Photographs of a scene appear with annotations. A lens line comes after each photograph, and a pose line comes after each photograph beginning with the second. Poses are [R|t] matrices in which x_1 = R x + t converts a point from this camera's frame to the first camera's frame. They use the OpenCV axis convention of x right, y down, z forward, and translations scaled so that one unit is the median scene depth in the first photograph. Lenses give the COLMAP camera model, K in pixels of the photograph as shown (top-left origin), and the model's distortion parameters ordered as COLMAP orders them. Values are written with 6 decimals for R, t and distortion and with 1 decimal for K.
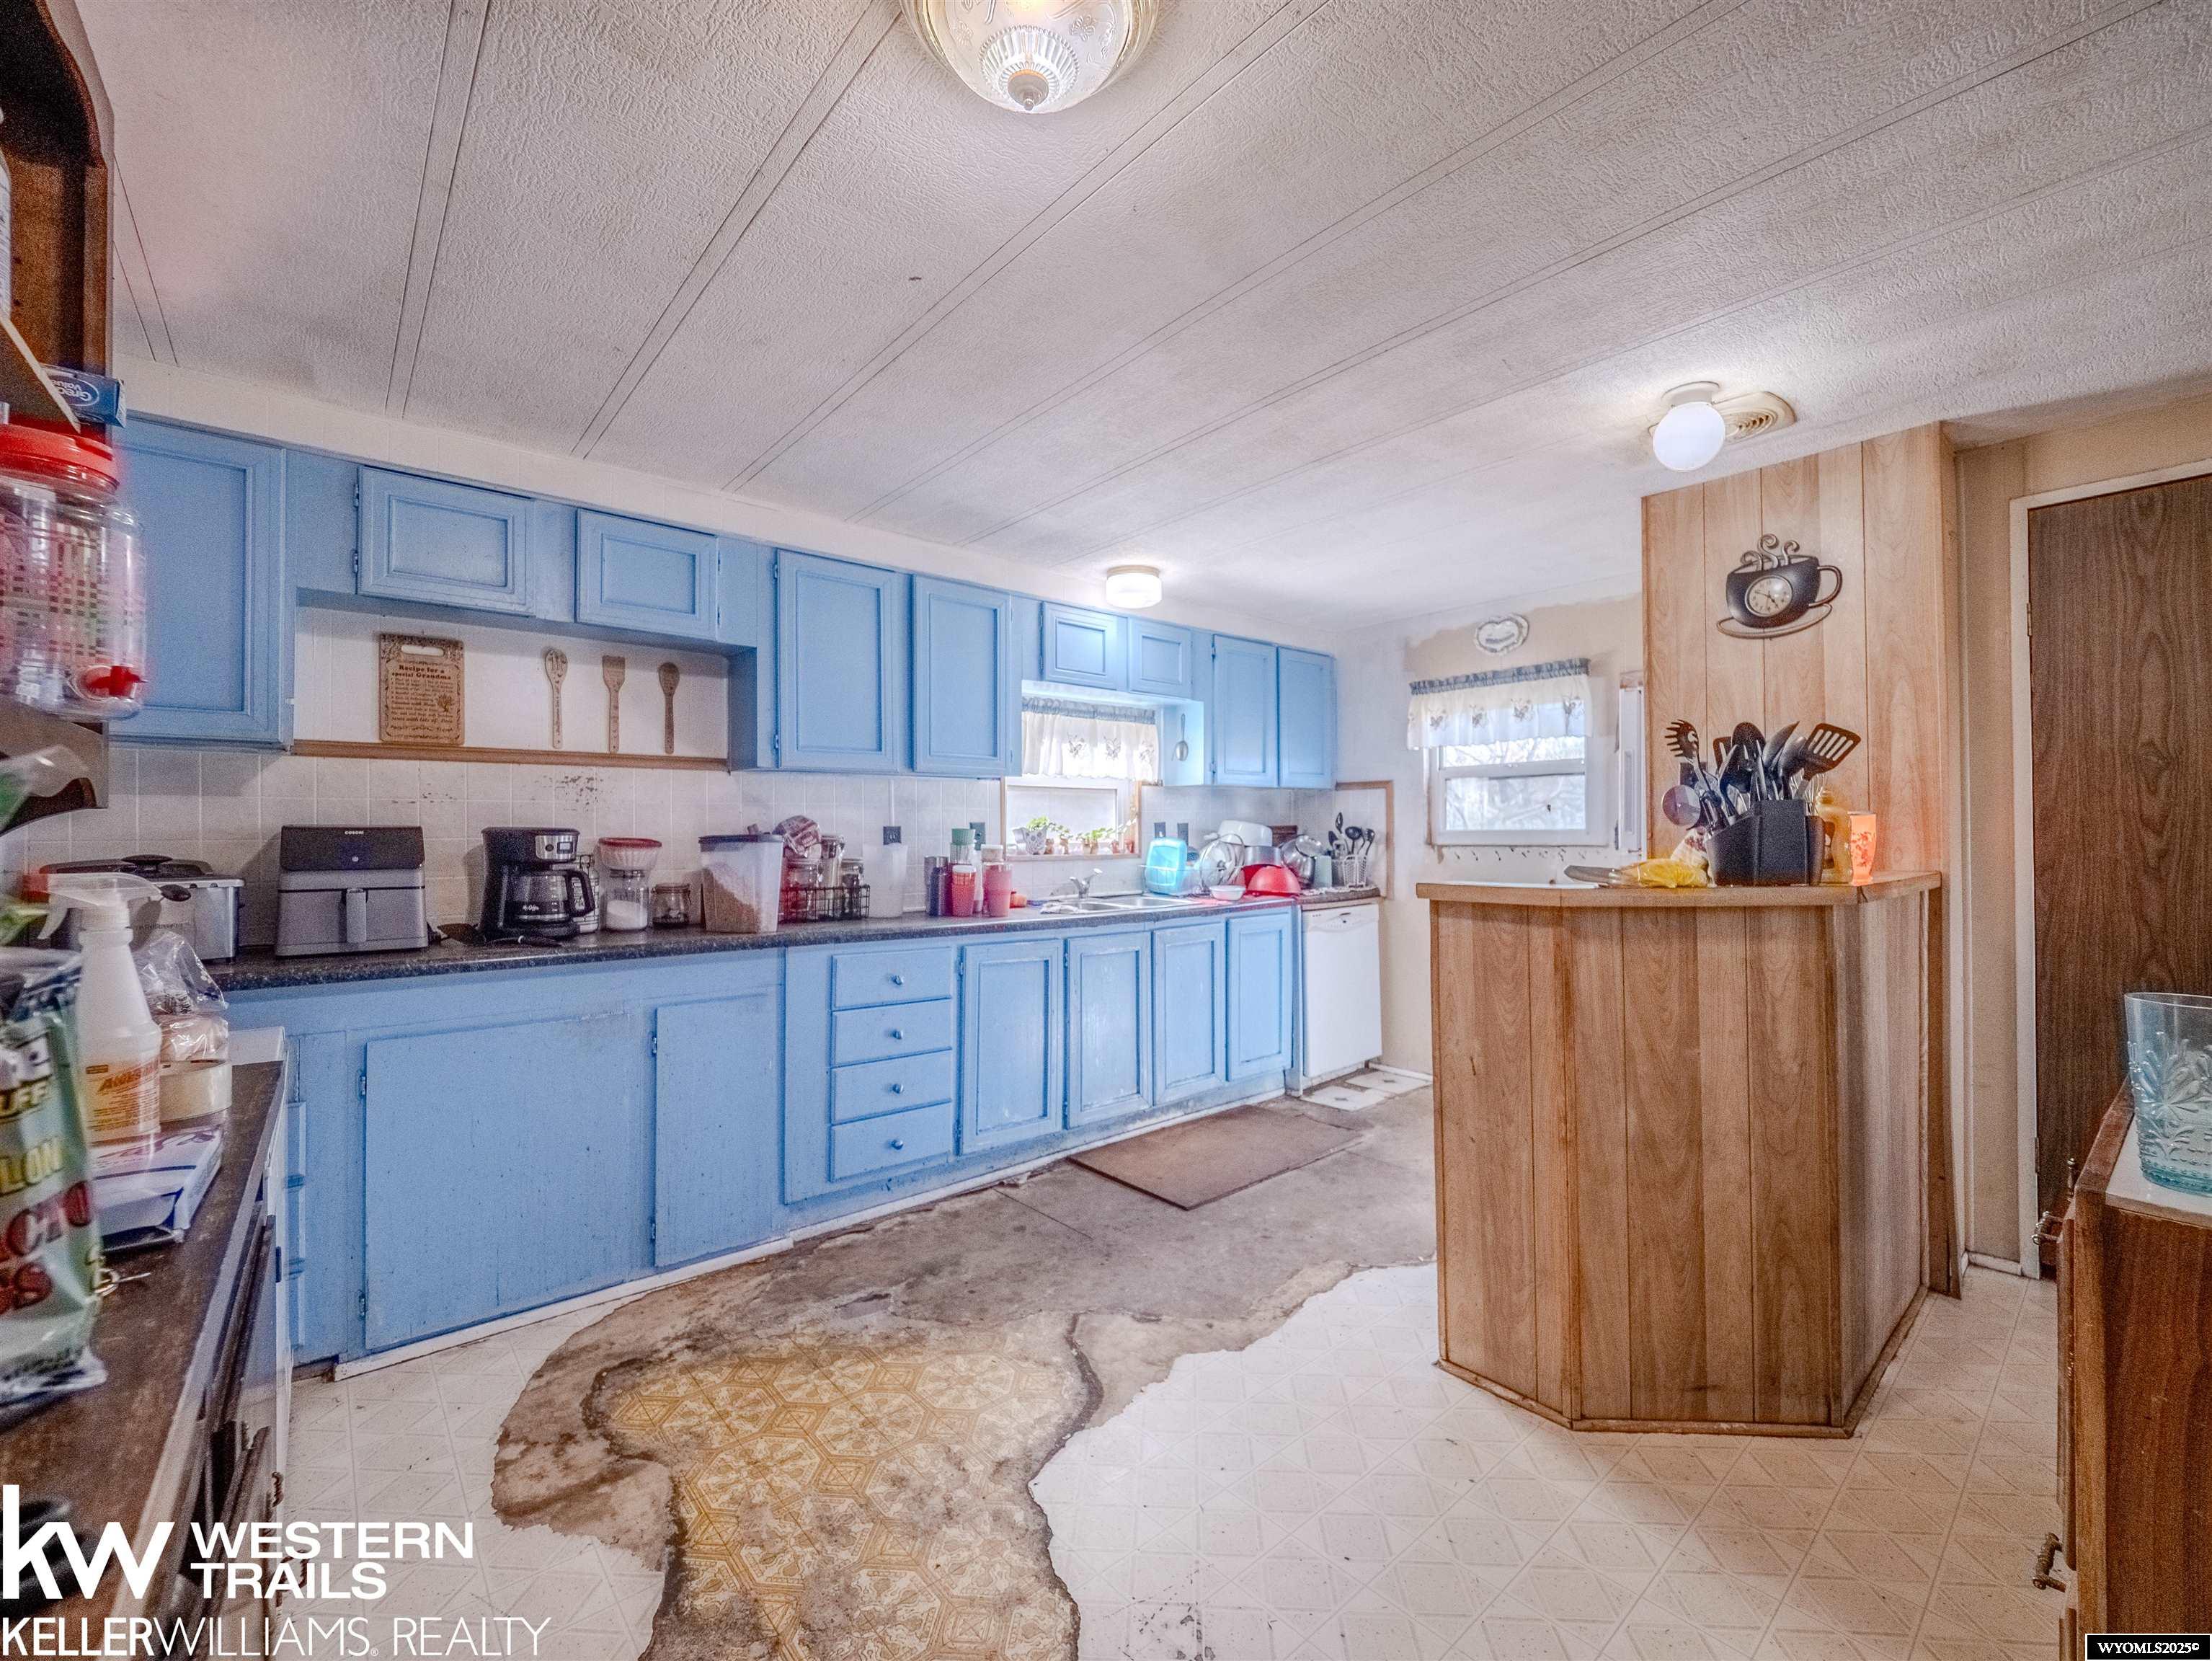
lens RADIAL K [[936.7, 0, 1109.7], [0, 936.7, 823.9], [0, 0, 1]] dist [0.002125, -0.005314]
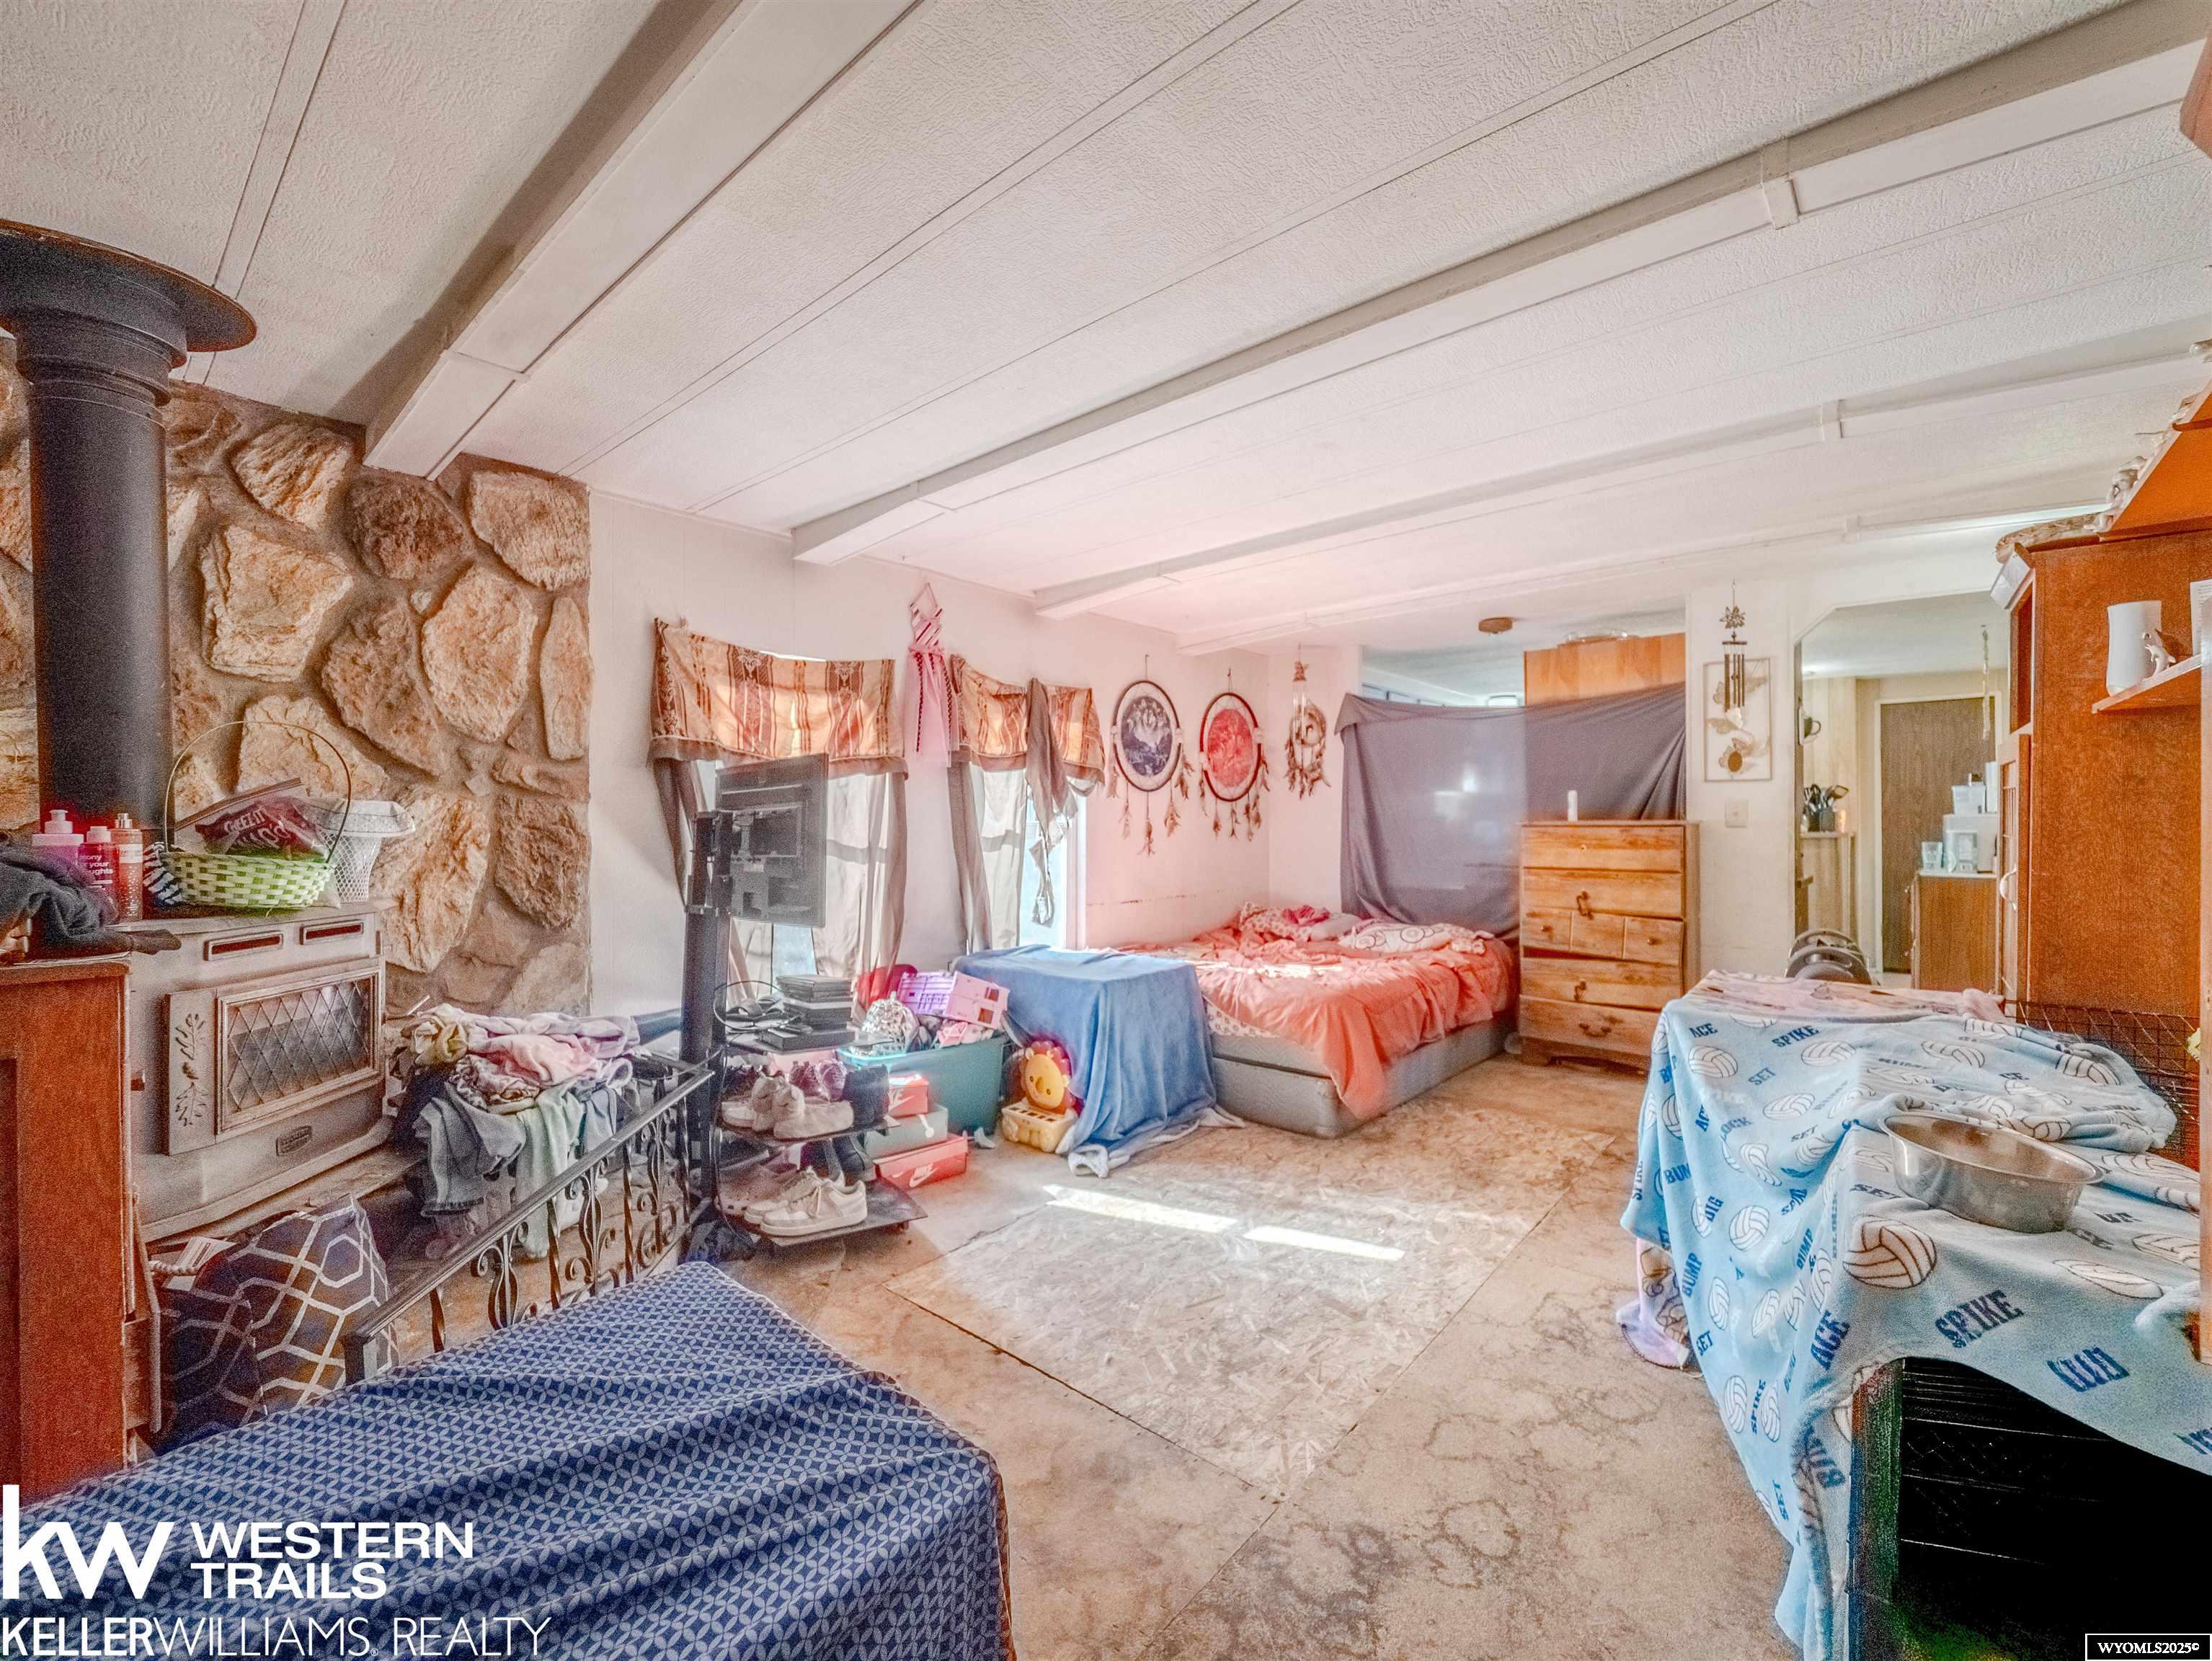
lens RADIAL K [[936.7, 0, 1111.1], [0, 936.7, 835.8], [0, 0, 1]] dist [0.002125, -0.005314]
pose [[0.988579, -0.001061, 0.150699, -1.271772], [-0.001632, 0.999841, 0.017748, 0.013027], [-0.150694, -0.017791, 0.988420, -1.059956]]
